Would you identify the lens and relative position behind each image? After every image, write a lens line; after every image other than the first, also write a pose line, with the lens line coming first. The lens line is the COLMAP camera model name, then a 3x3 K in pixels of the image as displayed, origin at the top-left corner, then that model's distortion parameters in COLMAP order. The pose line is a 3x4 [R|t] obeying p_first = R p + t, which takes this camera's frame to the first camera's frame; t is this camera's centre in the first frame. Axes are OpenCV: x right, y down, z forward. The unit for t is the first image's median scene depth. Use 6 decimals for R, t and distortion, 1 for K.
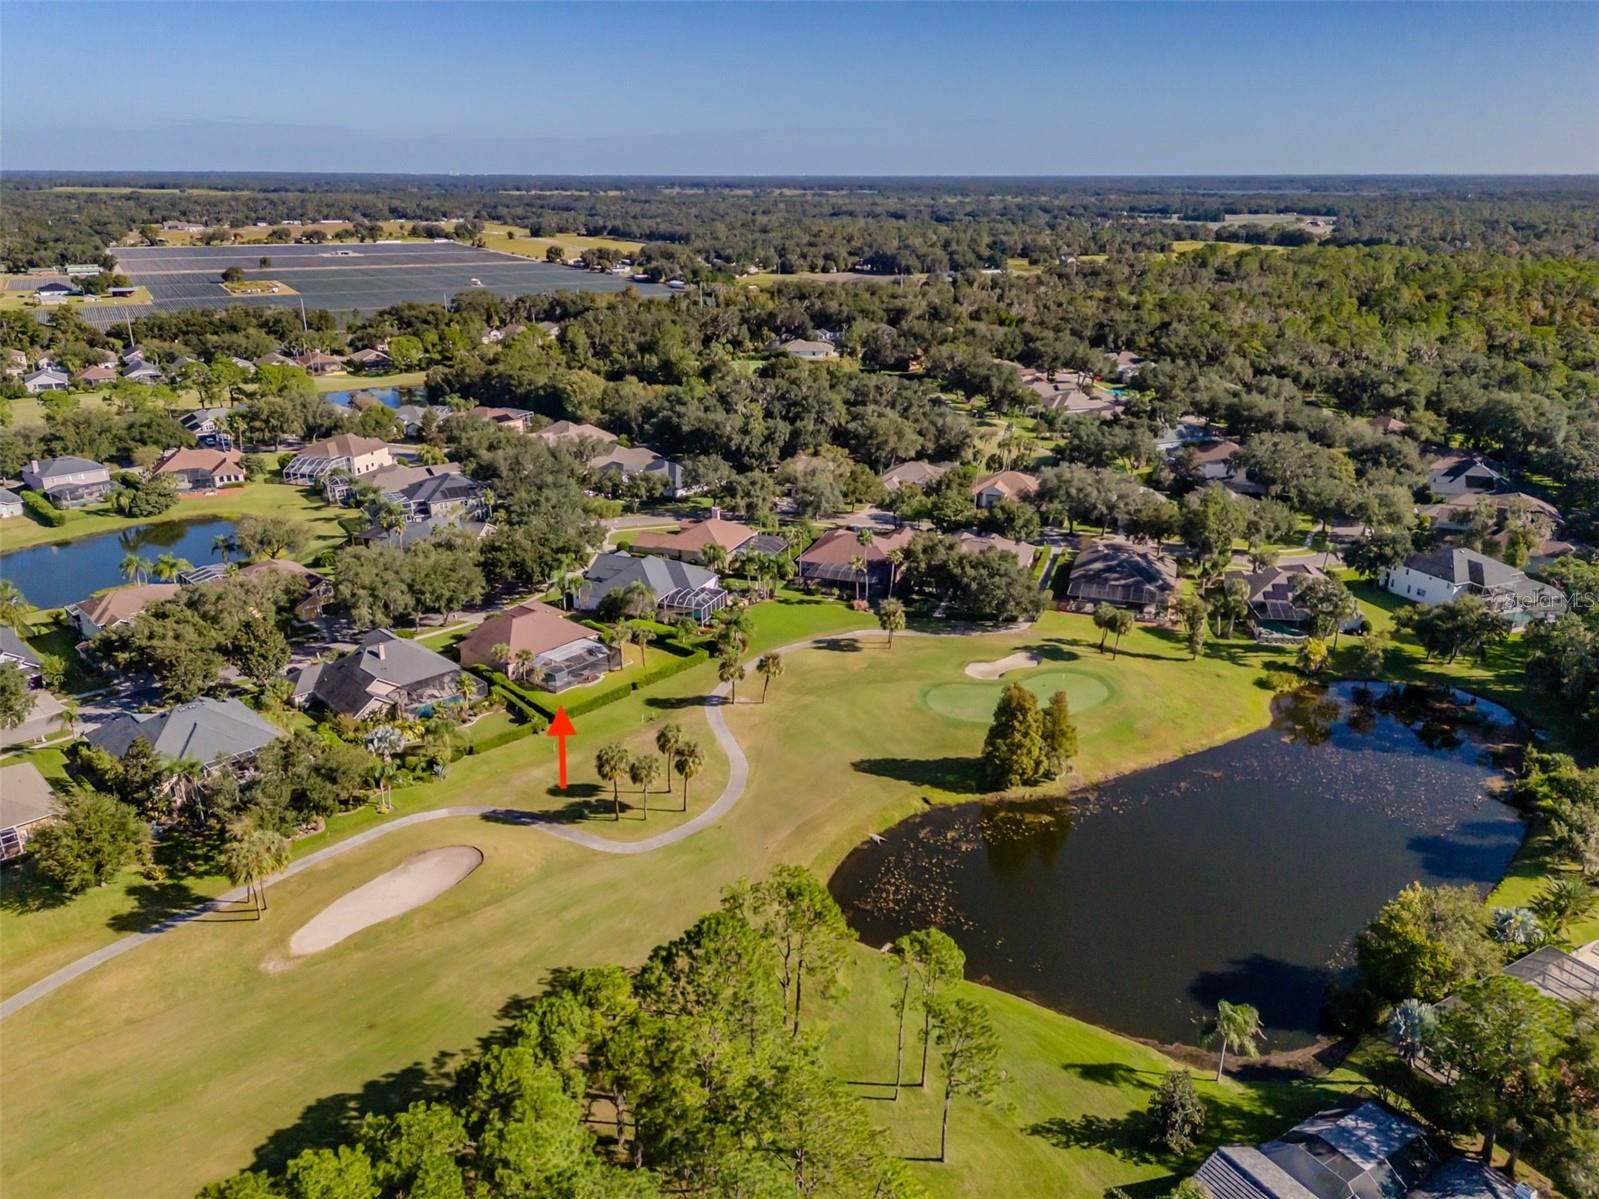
lens RADIAL K [[1124.0, 0, 799.5], [0, 1124.0, 599.5], [0, 0, 1]] dist [0.065301, -0.051461]
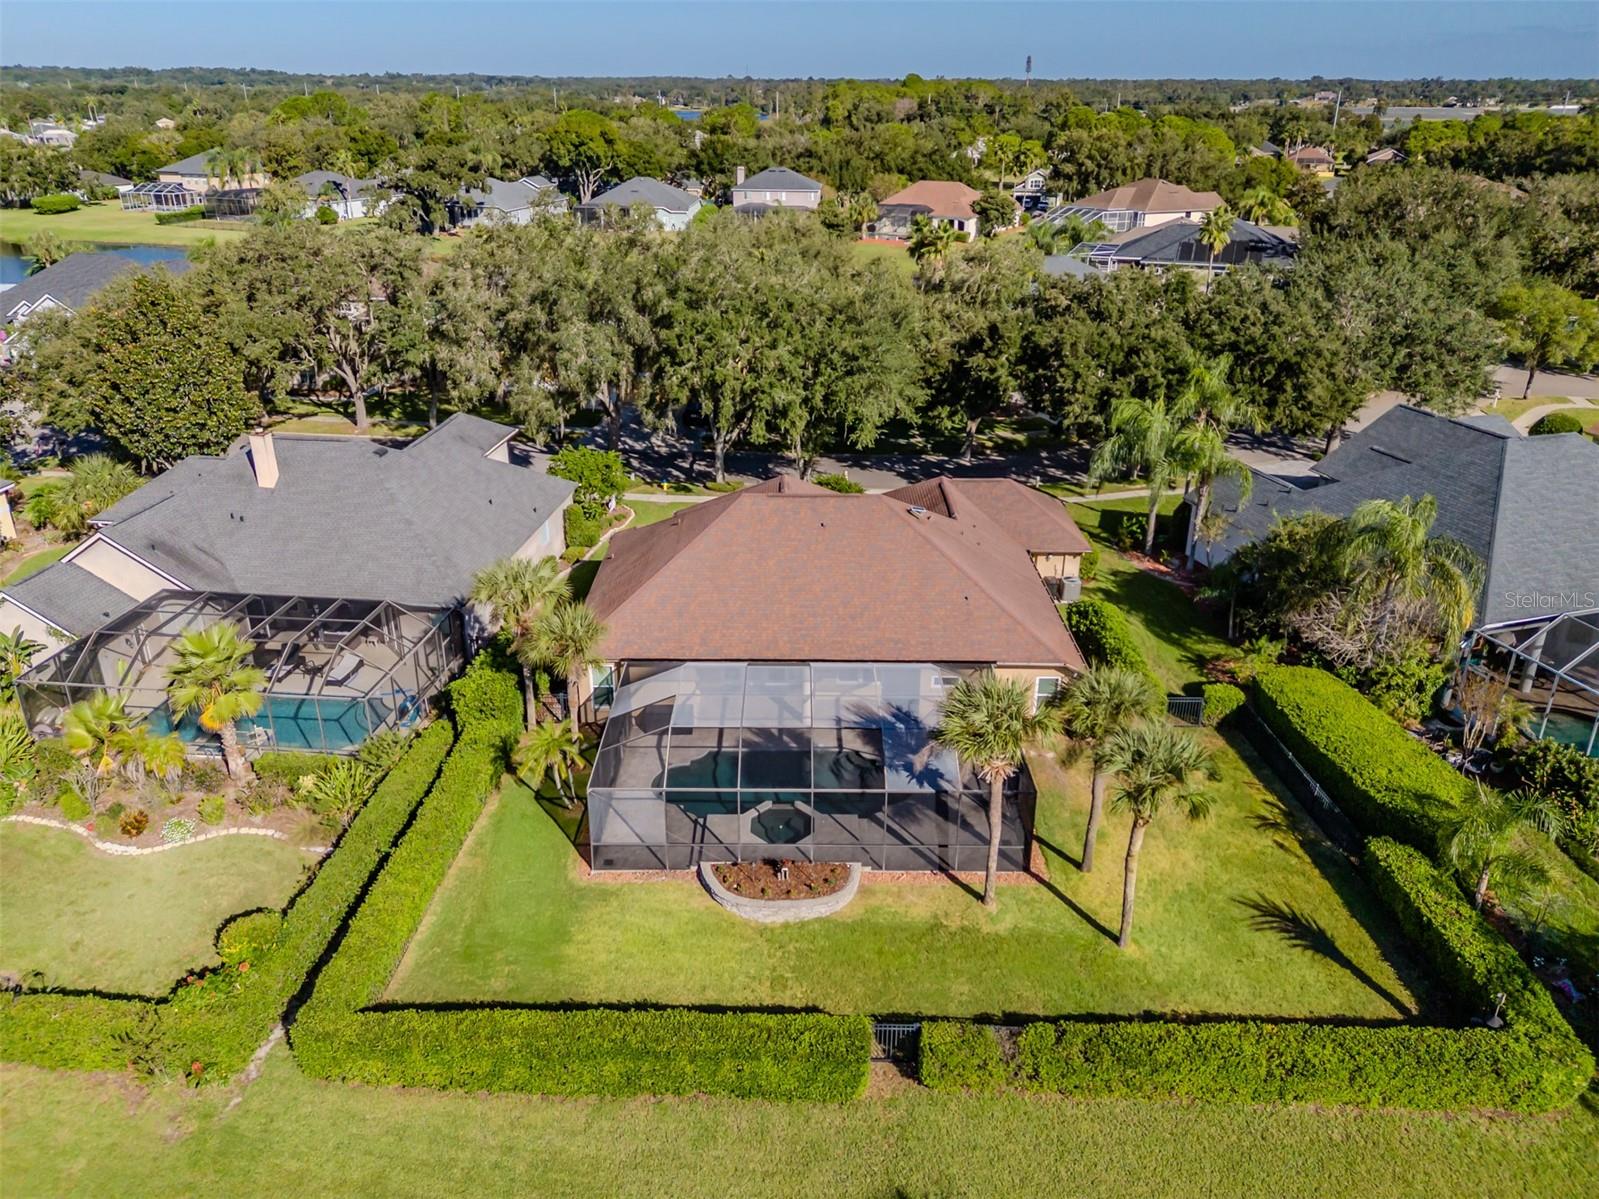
lens RADIAL K [[1125.4, 0, 793.1], [0, 1125.4, 594.7], [0, 0, 1]] dist [0.094715, -0.101838]
pose [[0.654940, 0.310047, -0.689148, -0.006306], [-0.270308, 0.947737, 0.169496, -0.000880], [0.705682, 0.075272, 0.704518, 0.086429]]
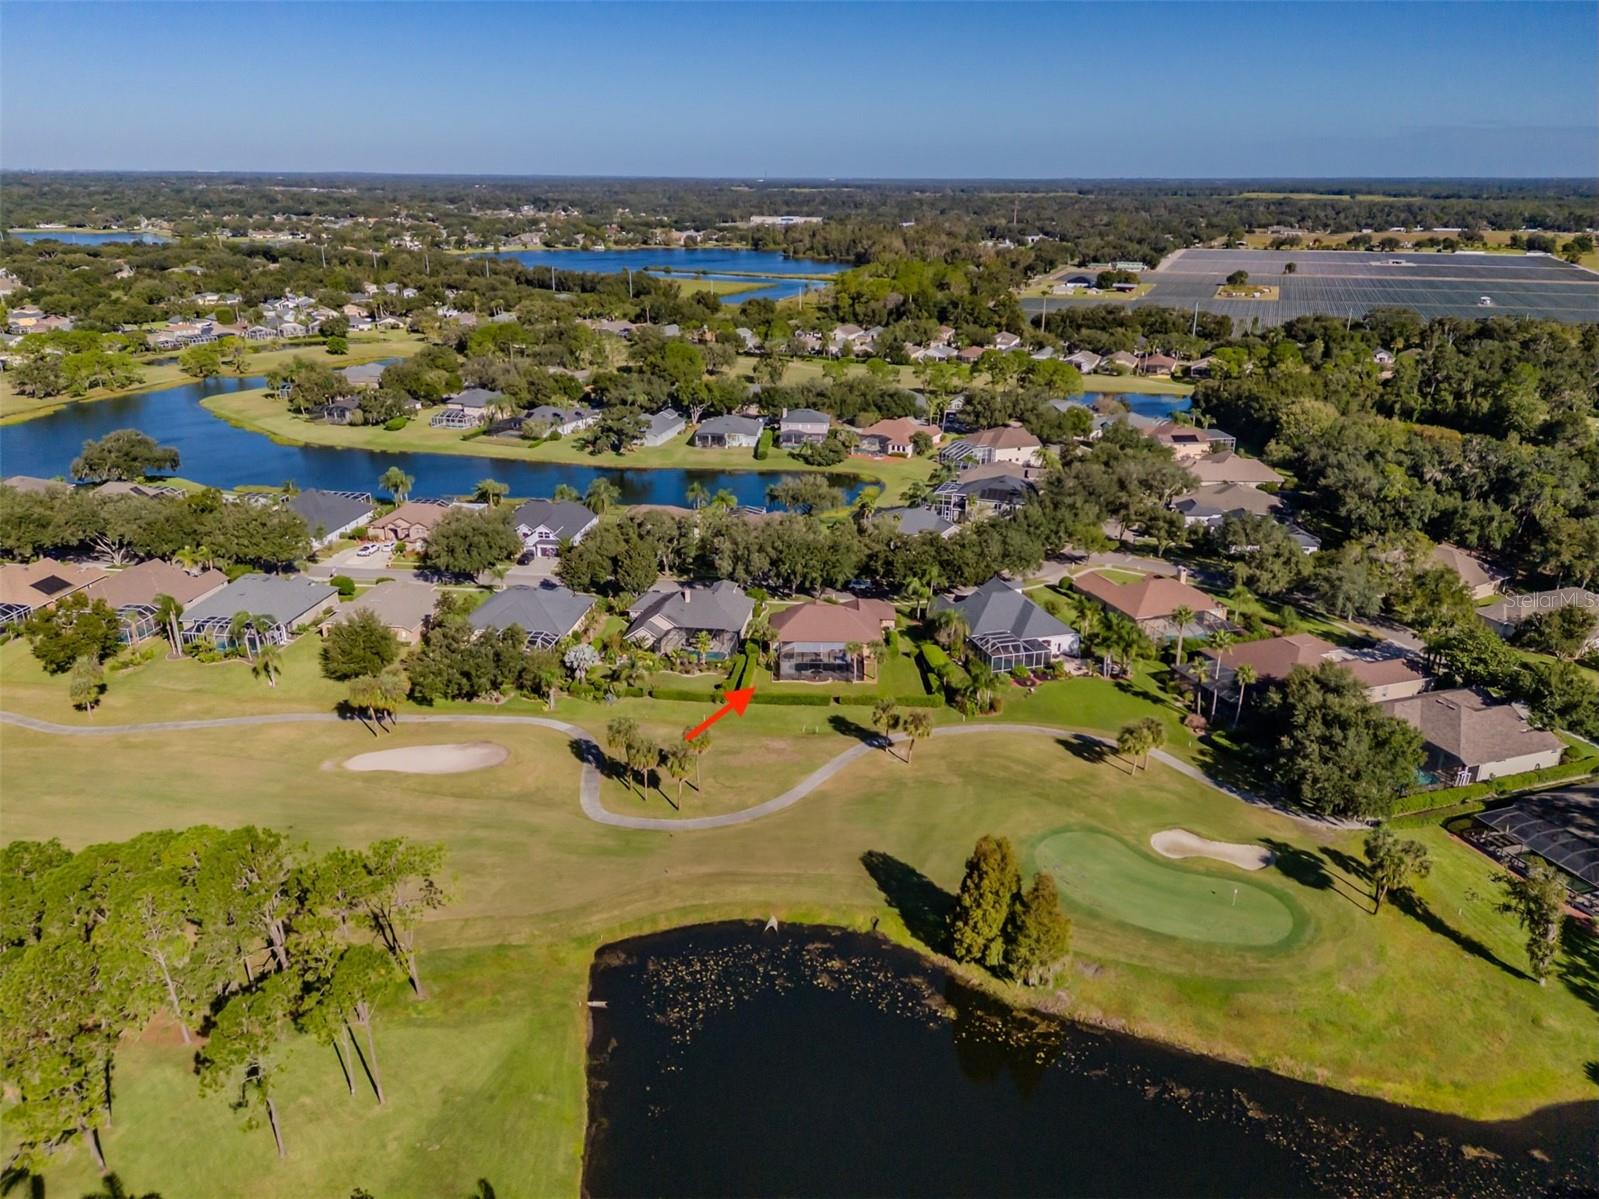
lens RADIAL K [[1125.4, 0, 793.1], [0, 1125.4, 594.7], [0, 0, 1]] dist [0.094715, -0.101838]
pose [[0.645102, 0.266414, -0.716147, 0.050707], [-0.273438, 0.955670, 0.109208, -0.010748], [0.713495, 0.125372, 0.689352, 0.028192]]
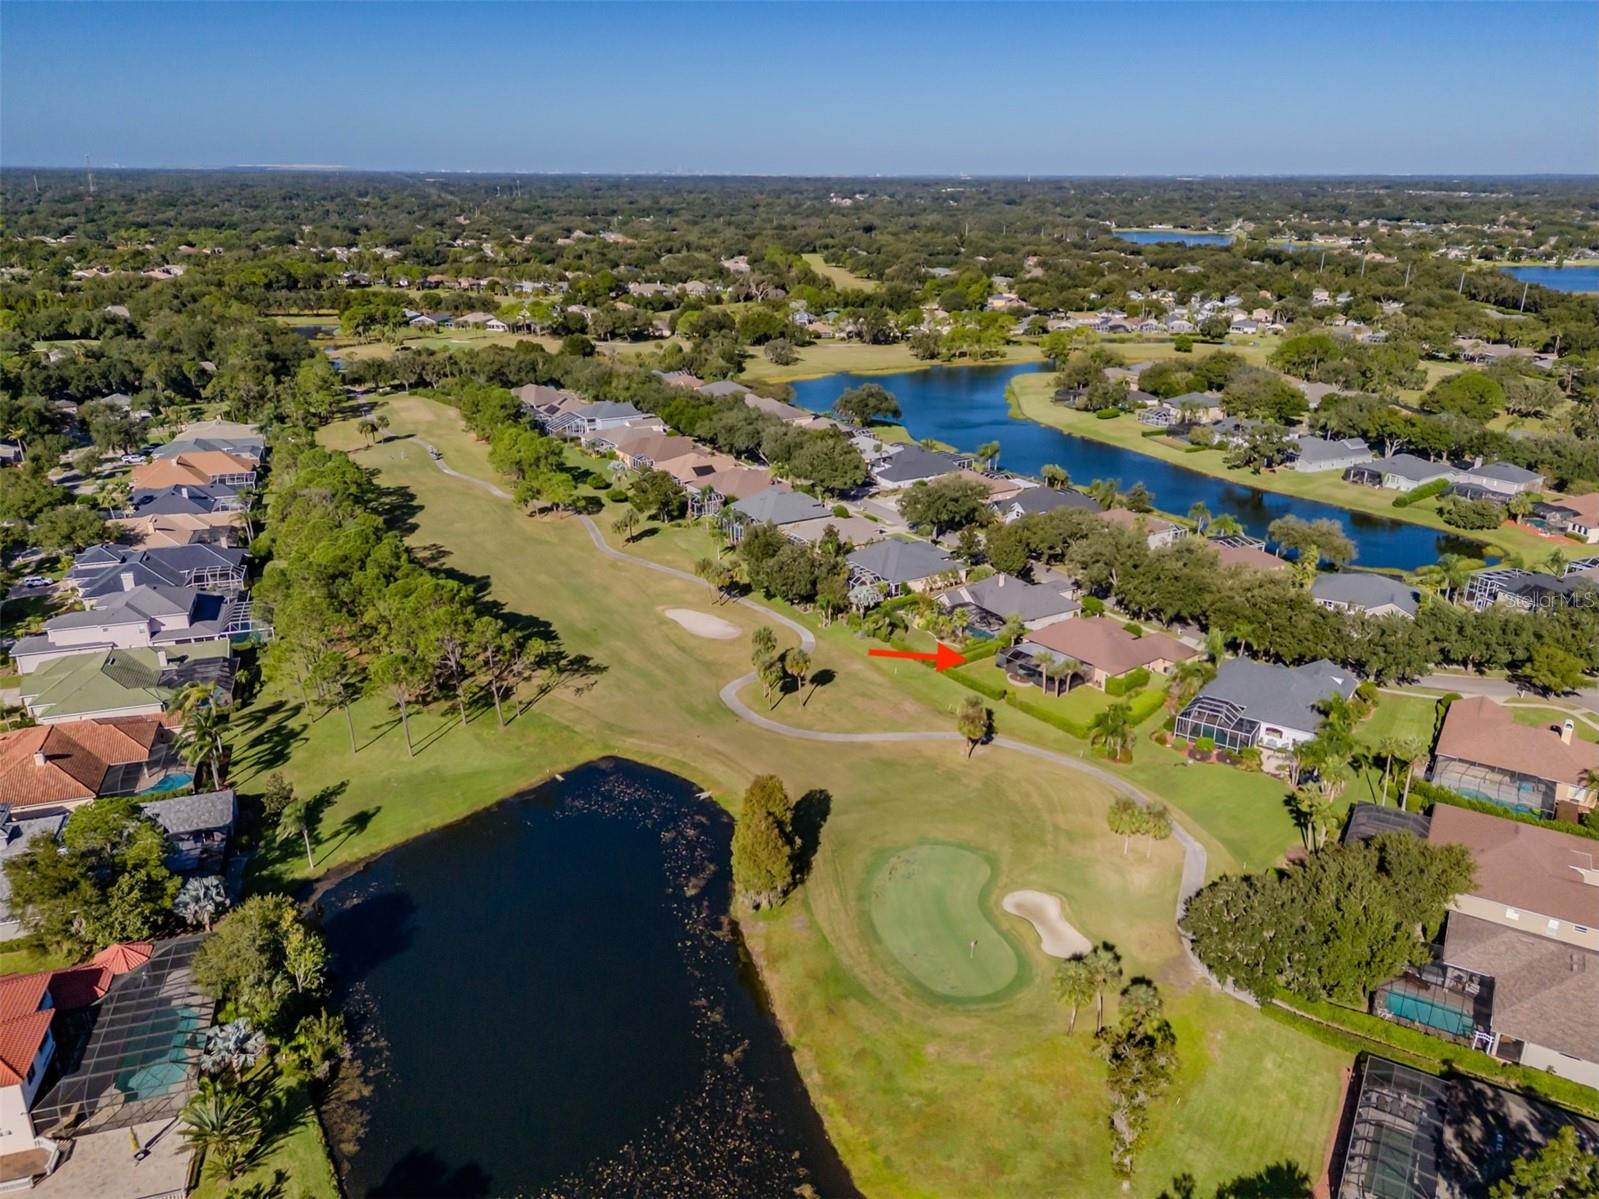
lens RADIAL K [[1152.0, 0, 795.7], [0, 1152.0, 594.2], [0, 0, 1]] dist [0.071719, -0.074689]
pose [[-0.176043, 0.334475, -0.925816, 0.078981], [-0.351472, 0.857155, 0.376502, -0.031268], [0.919498, 0.391678, -0.033337, 0.080160]]
